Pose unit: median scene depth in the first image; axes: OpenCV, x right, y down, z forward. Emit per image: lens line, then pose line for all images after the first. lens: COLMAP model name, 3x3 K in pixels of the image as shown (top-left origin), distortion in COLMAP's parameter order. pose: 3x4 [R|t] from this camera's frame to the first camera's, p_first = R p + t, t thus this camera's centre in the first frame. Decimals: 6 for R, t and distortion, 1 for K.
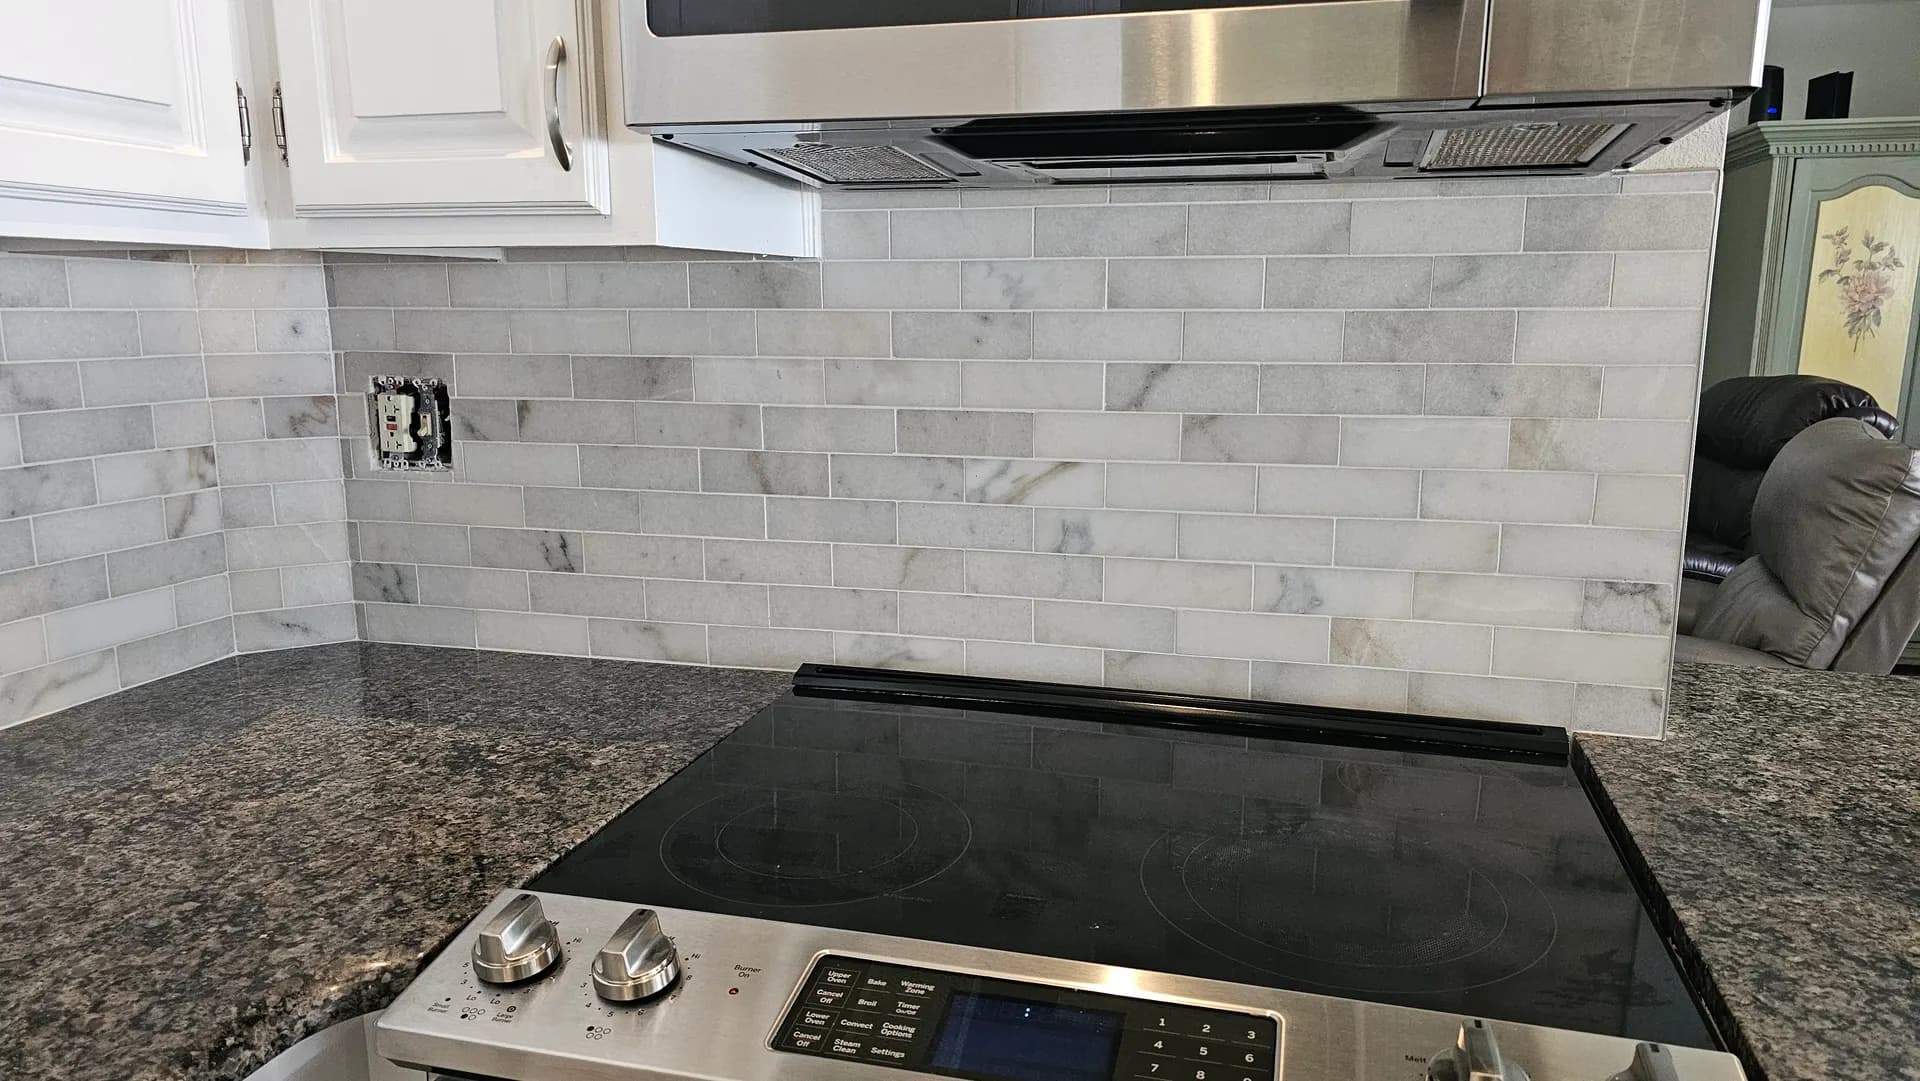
lens RADIAL K [[1289.1, 0, 966.3], [0, 1289.1, 556.8], [0, 0, 1]] dist [0.067896, -0.050490]
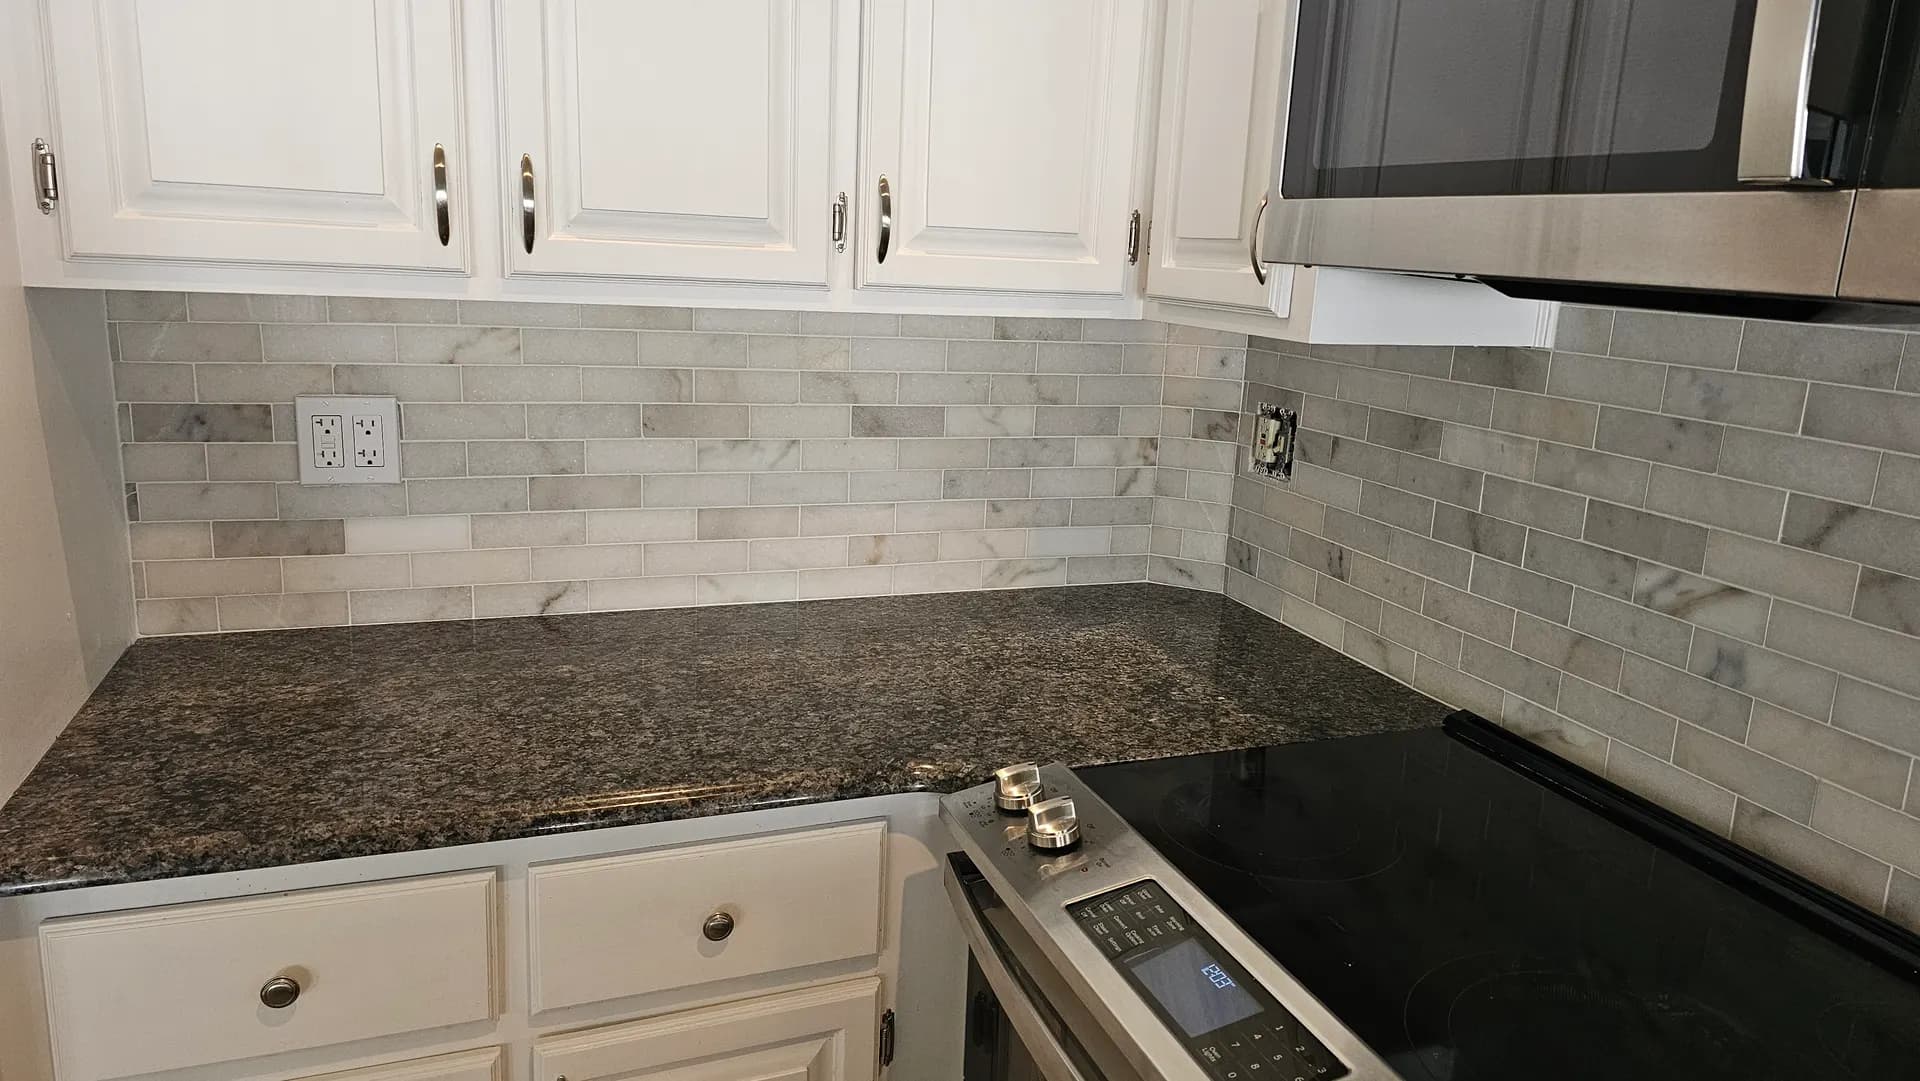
lens RADIAL K [[1289.1, 0, 964.4], [0, 1289.1, 534.6], [0, 0, 1]] dist [0.067896, -0.050490]
pose [[0.574337, 0.206200, -0.792224, 0.494545], [-0.200231, 0.973746, 0.108285, -0.100589], [0.793754, 0.096436, 0.600546, -0.017680]]
